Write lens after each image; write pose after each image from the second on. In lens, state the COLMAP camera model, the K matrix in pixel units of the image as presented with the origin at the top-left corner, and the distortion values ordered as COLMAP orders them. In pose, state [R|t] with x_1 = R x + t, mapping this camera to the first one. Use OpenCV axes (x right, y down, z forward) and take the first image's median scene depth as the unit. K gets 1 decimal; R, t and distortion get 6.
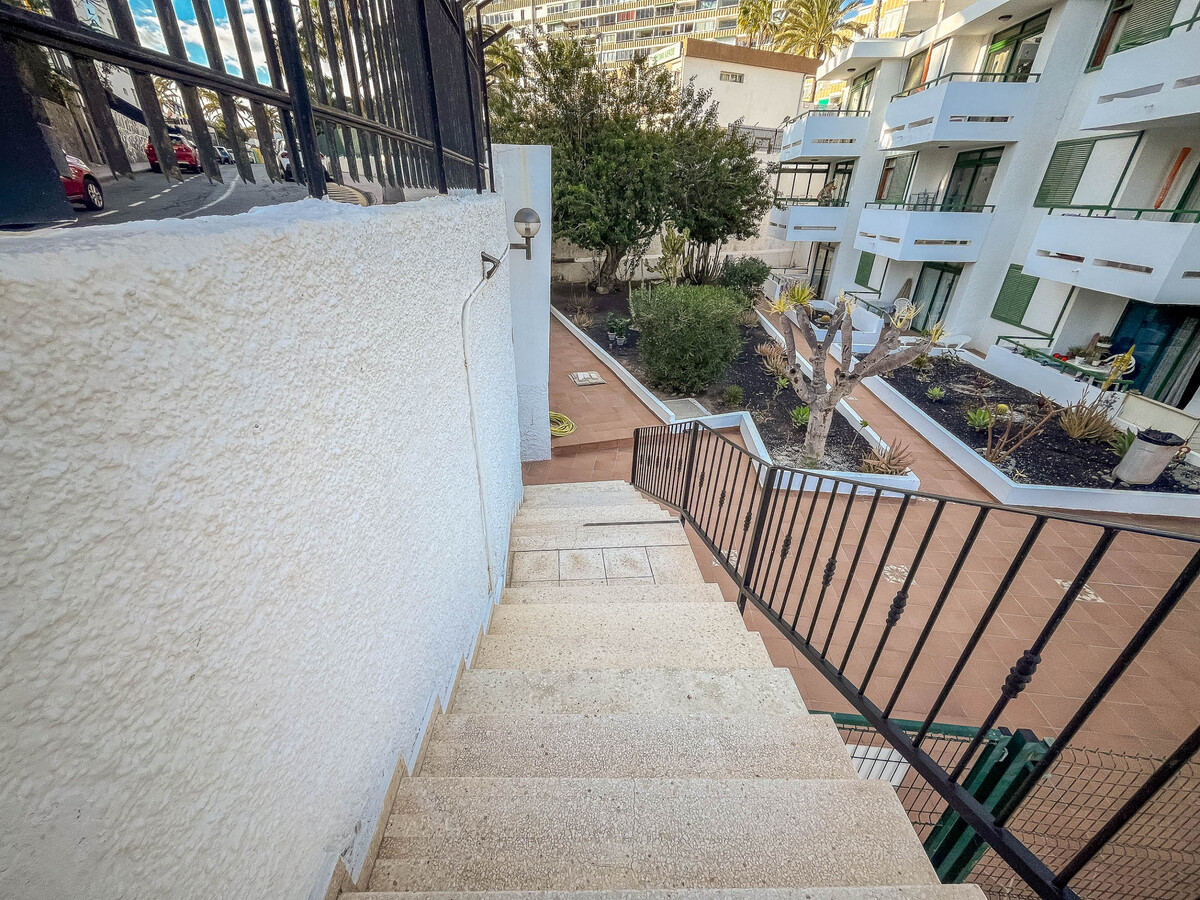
lens RADIAL K [[495.2, 0, 592.4], [0, 495.2, 452.0], [0, 0, 1]] dist [-0.000562, 0.000857]
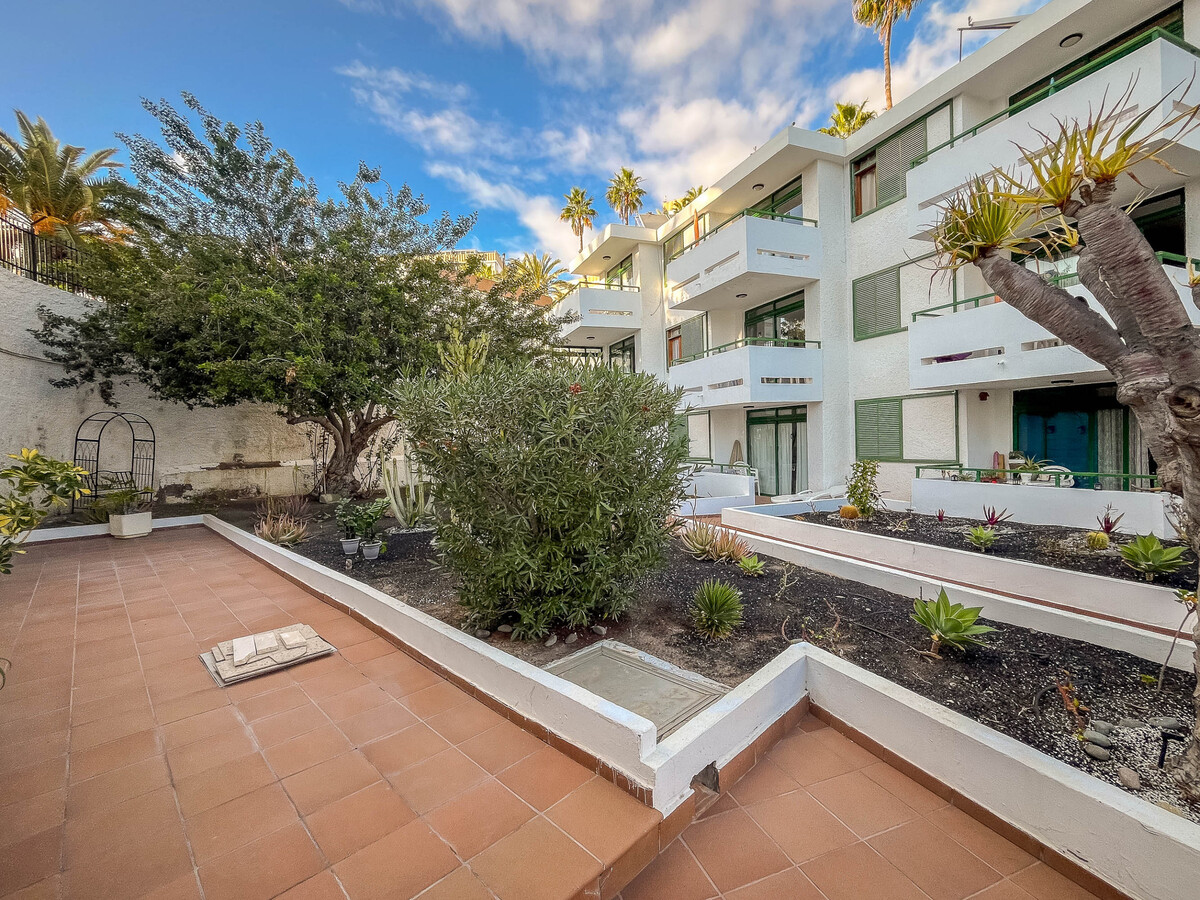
lens RADIAL K [[495.2, 0, 593.3], [0, 495.2, 457.9], [0, 0, 1]] dist [-0.000562, 0.000857]
pose [[0.877659, -0.047868, 0.476890, 0.024244], [0.256255, 0.887707, -0.382504, -0.078790], [-0.405029, 0.457913, 0.791370, 0.570505]]
